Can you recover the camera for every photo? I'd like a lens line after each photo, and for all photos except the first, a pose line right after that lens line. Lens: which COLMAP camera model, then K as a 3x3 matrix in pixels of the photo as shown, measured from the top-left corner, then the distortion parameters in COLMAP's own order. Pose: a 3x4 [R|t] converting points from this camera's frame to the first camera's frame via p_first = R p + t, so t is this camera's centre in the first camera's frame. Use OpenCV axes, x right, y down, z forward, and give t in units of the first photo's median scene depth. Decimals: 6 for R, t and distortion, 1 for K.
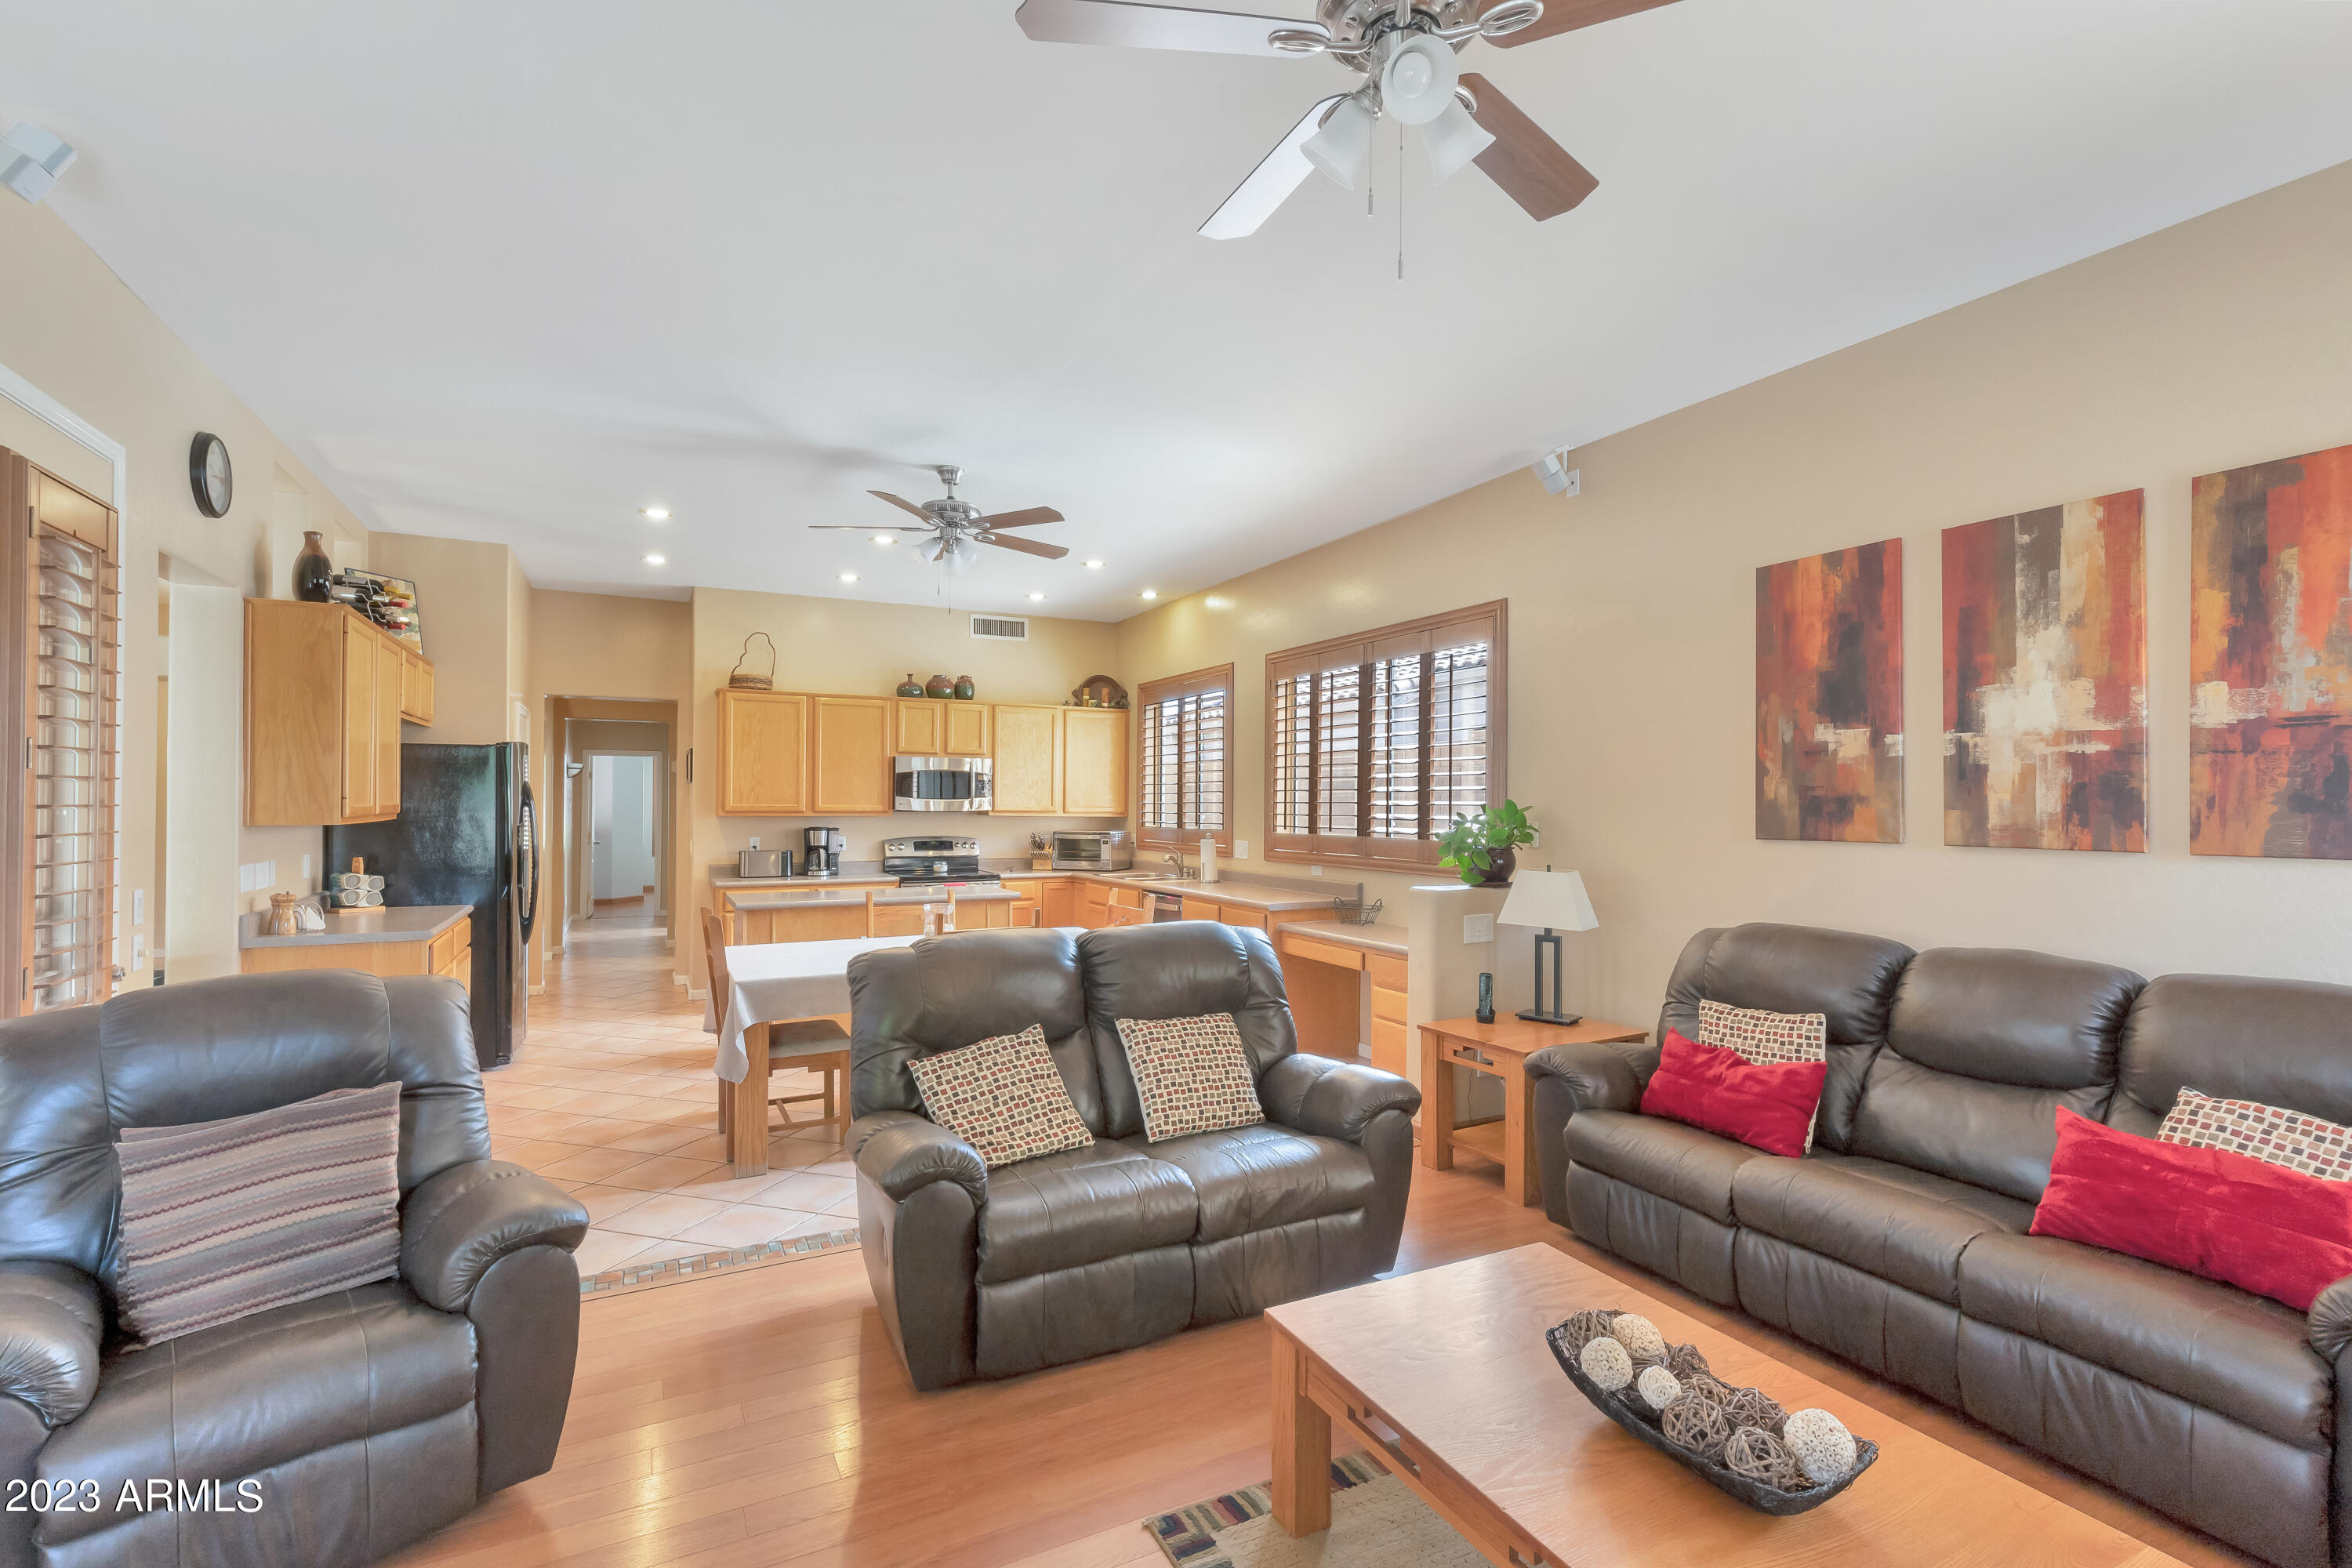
lens RADIAL K [[1052.6, 0, 1186.8], [0, 1052.6, 794.0], [0, 0, 1]] dist [-0.001379, -0.000119]
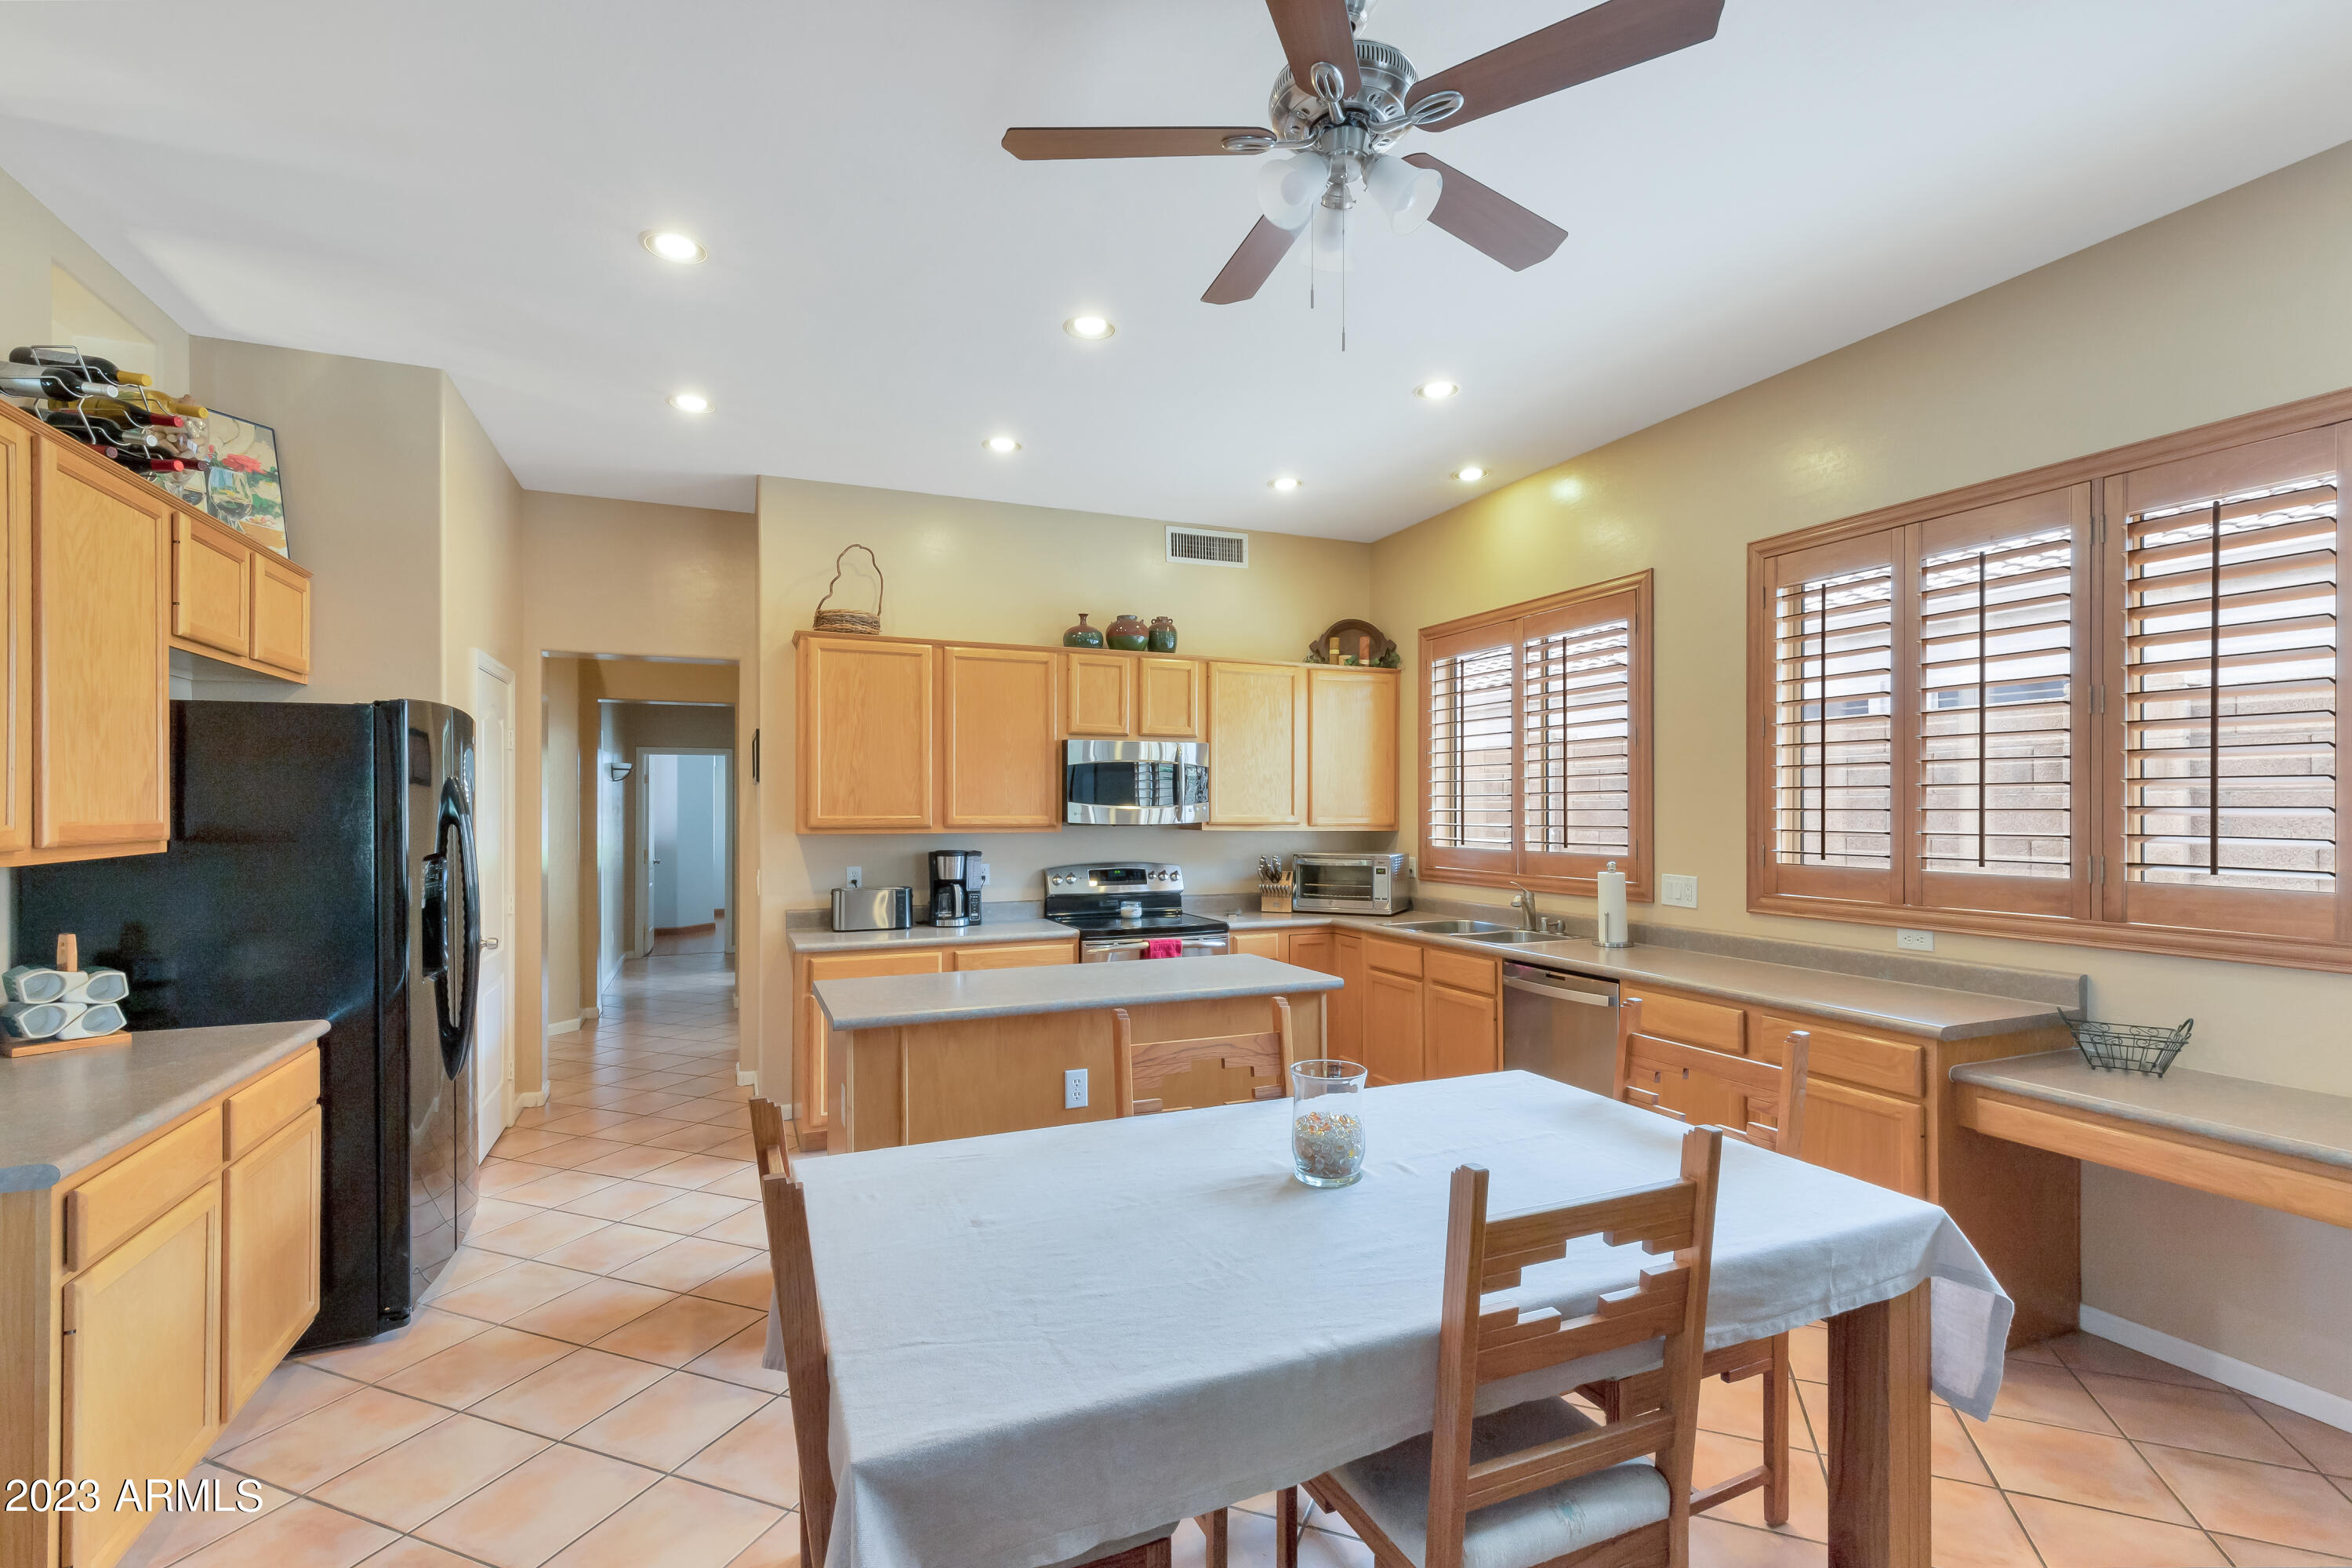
lens RADIAL K [[1064.5, 0, 1176.9], [0, 1064.5, 809.2], [0, 0, 1]] dist [0.000902, 0.000226]
pose [[0.996852, -0.005210, -0.079113, -0.158087], [0.006011, 0.999933, 0.009894, 0.000676], [0.079056, -0.010338, 0.996817, 0.357440]]
